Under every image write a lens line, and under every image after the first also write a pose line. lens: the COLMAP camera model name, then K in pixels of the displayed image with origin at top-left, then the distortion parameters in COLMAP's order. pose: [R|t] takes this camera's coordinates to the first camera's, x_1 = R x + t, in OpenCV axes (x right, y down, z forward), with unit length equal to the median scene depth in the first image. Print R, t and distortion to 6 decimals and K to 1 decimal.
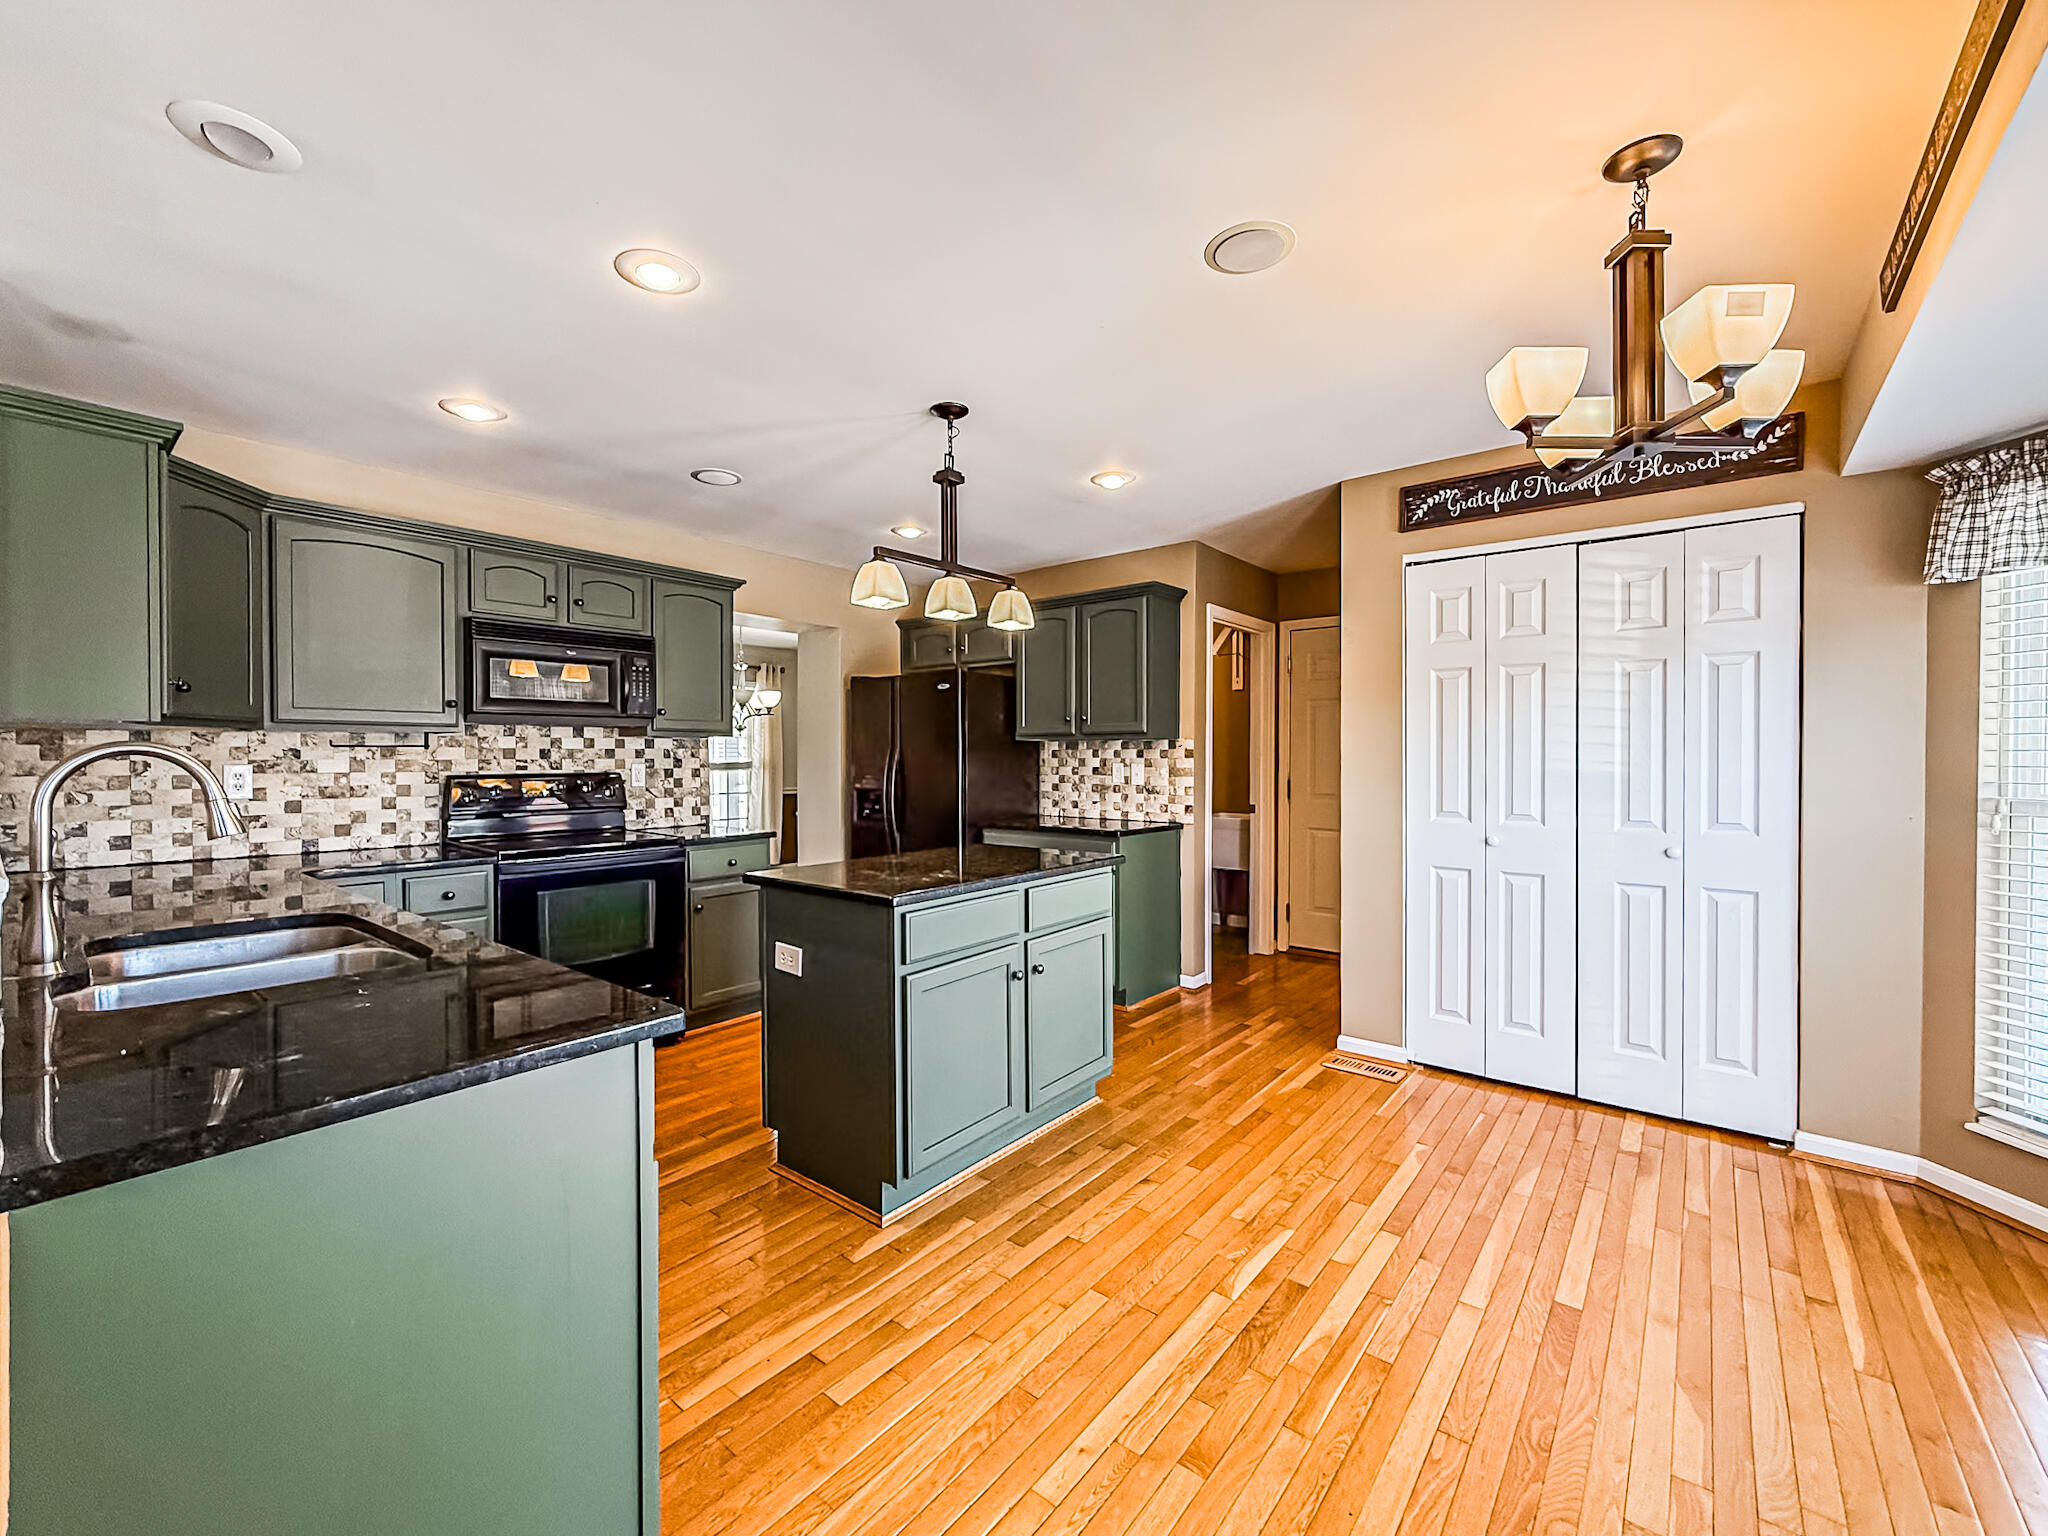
lens RADIAL K [[821.0, 0, 1034.3], [0, 821.0, 763.7], [0, 0, 1]] dist [-0.000878, -0.000453]
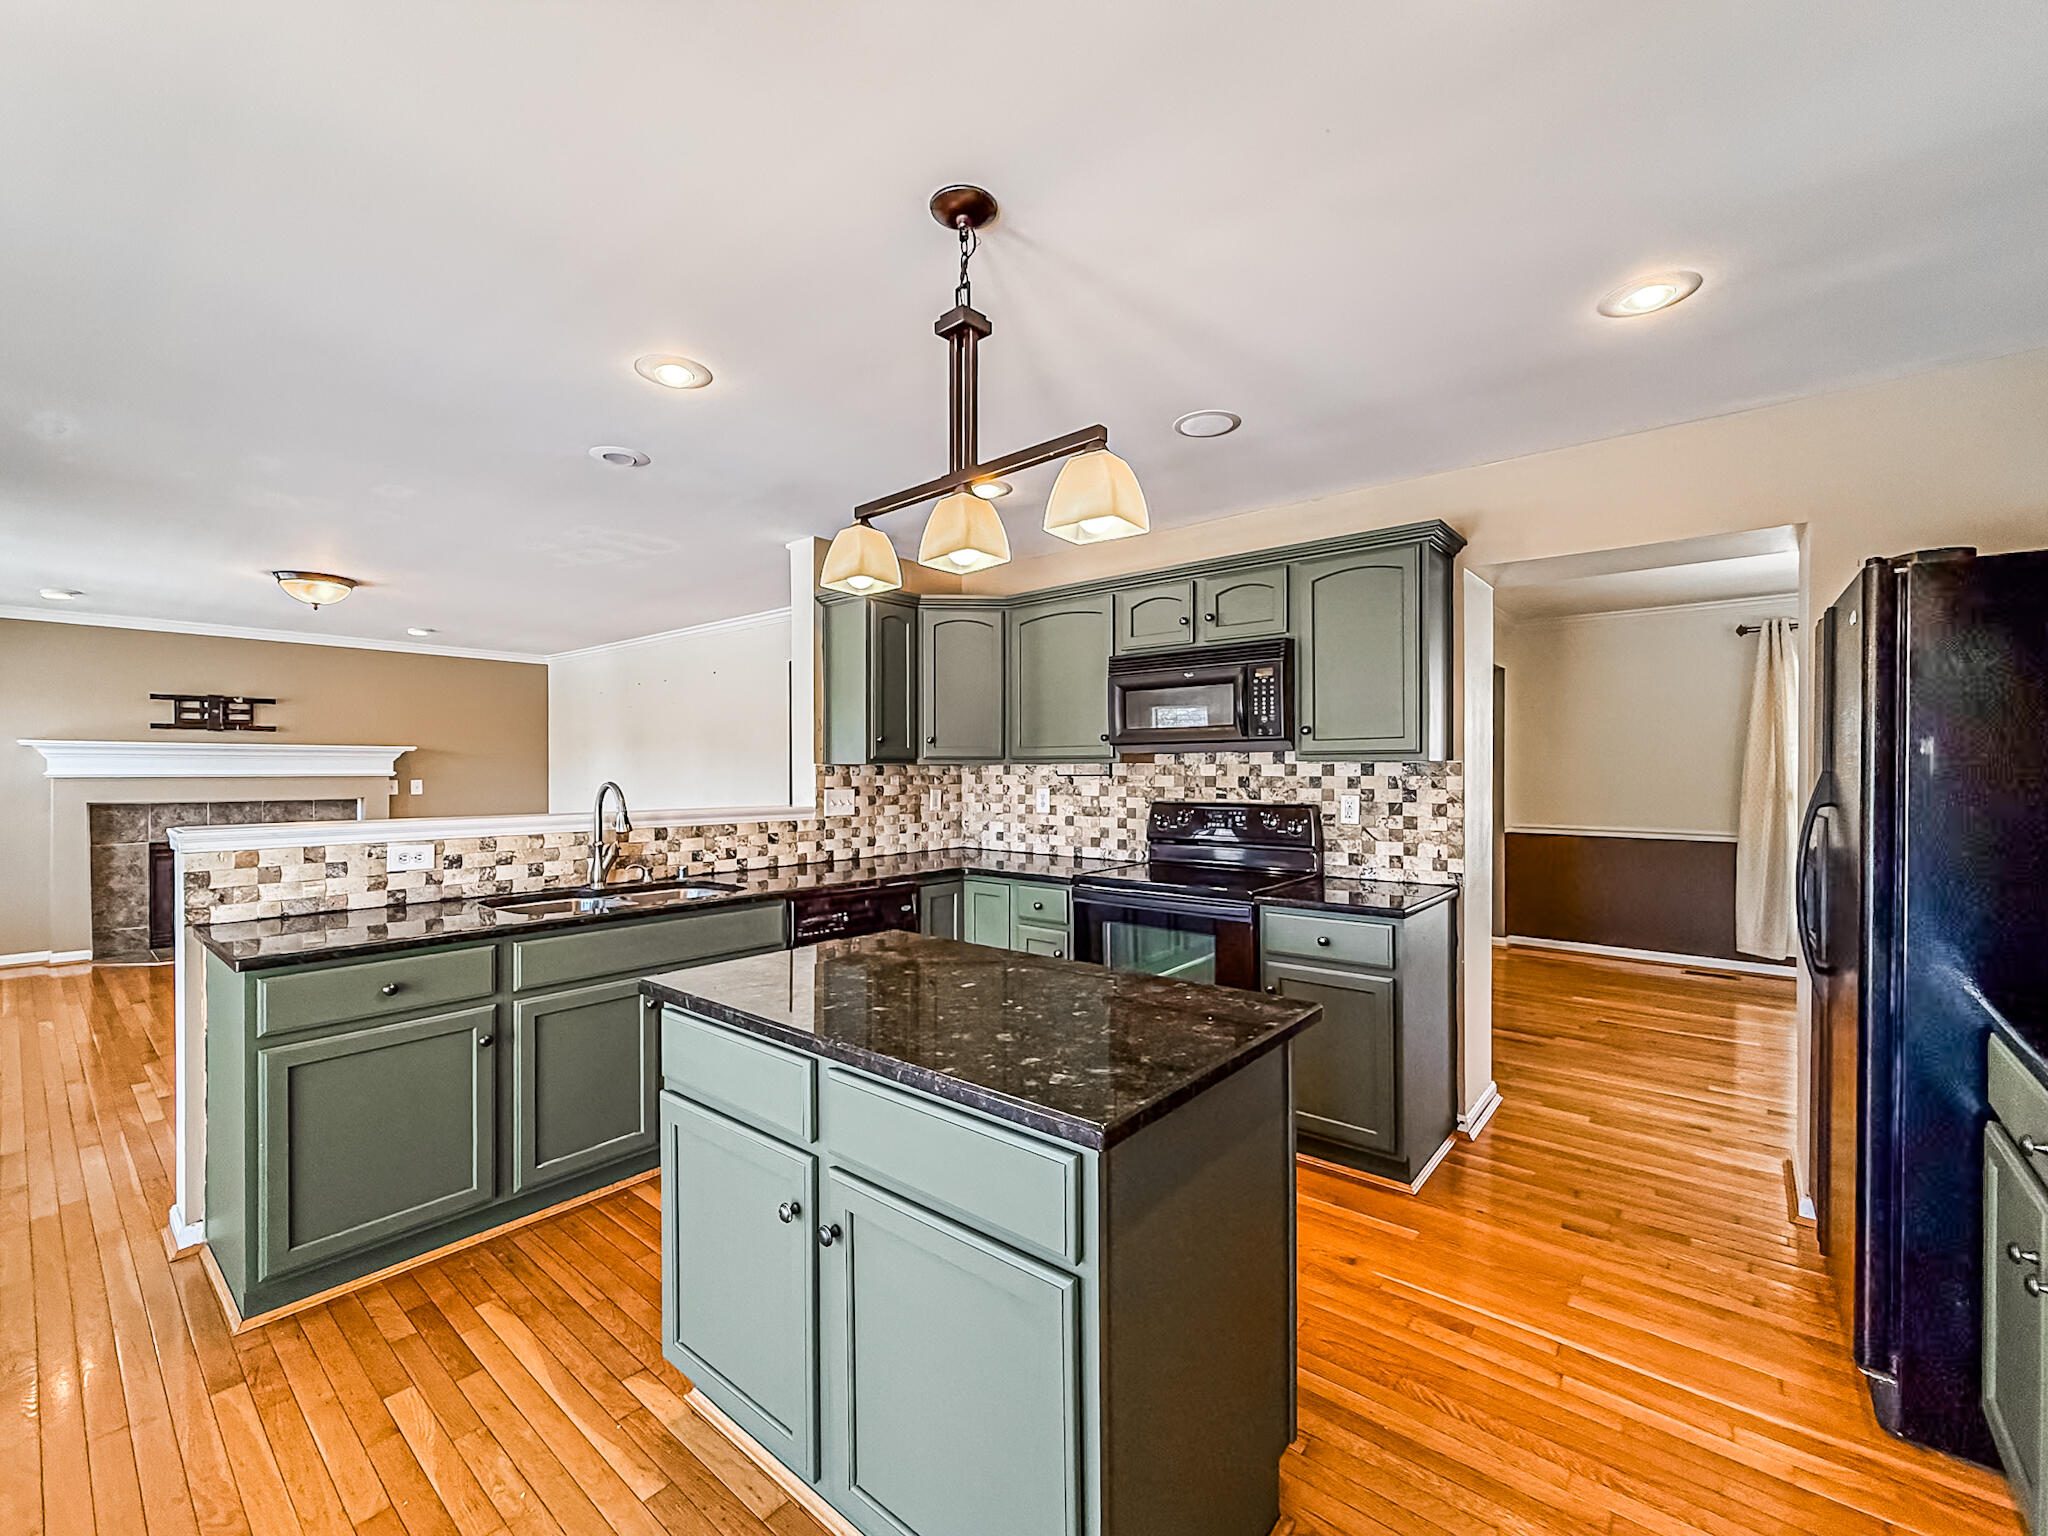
lens RADIAL K [[831.0, 0, 1031.7], [0, 831.0, 770.9], [0, 0, 1]] dist [0.001581, -0.000039]
pose [[-0.009992, 0.003672, -0.999943, 0.335651], [-0.008253, 0.999959, 0.003755, -0.024990], [0.999916, 0.008290, -0.009961, 0.731793]]
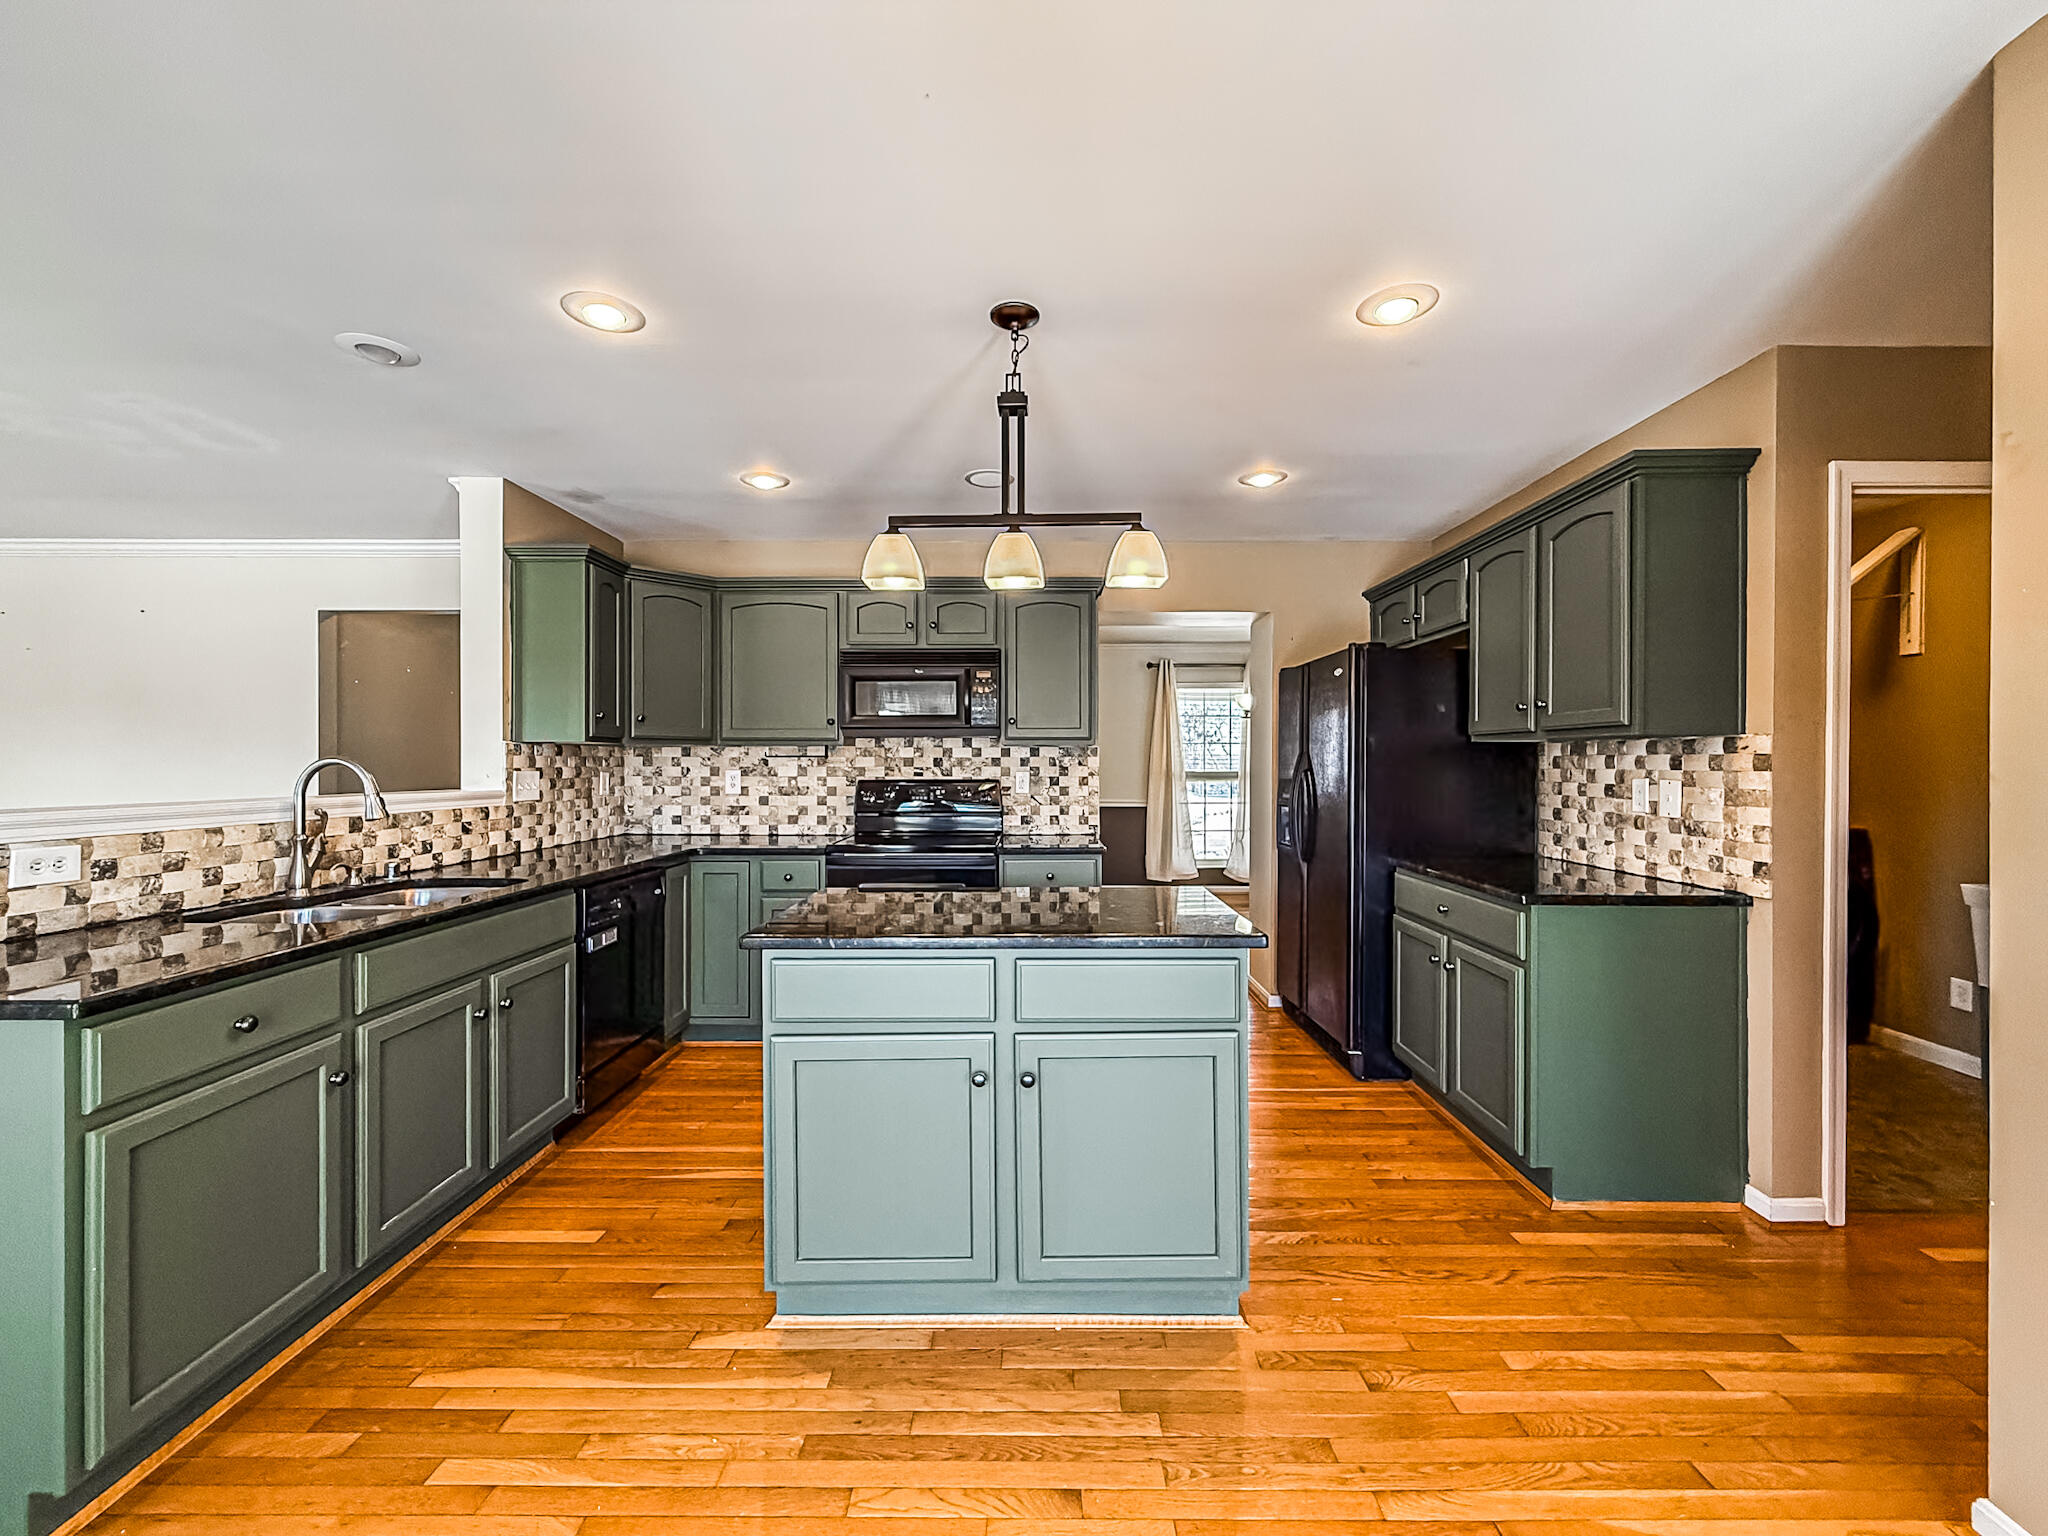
lens RADIAL K [[821.0, 0, 1034.3], [0, 821.0, 763.7], [0, 0, 1]] dist [-0.000878, -0.000453]
pose [[0.631475, 0.002692, -0.775391, 0.349088], [-0.008547, 0.999957, -0.003489, -0.006749], [0.775349, 0.008830, 0.631471, 0.369443]]
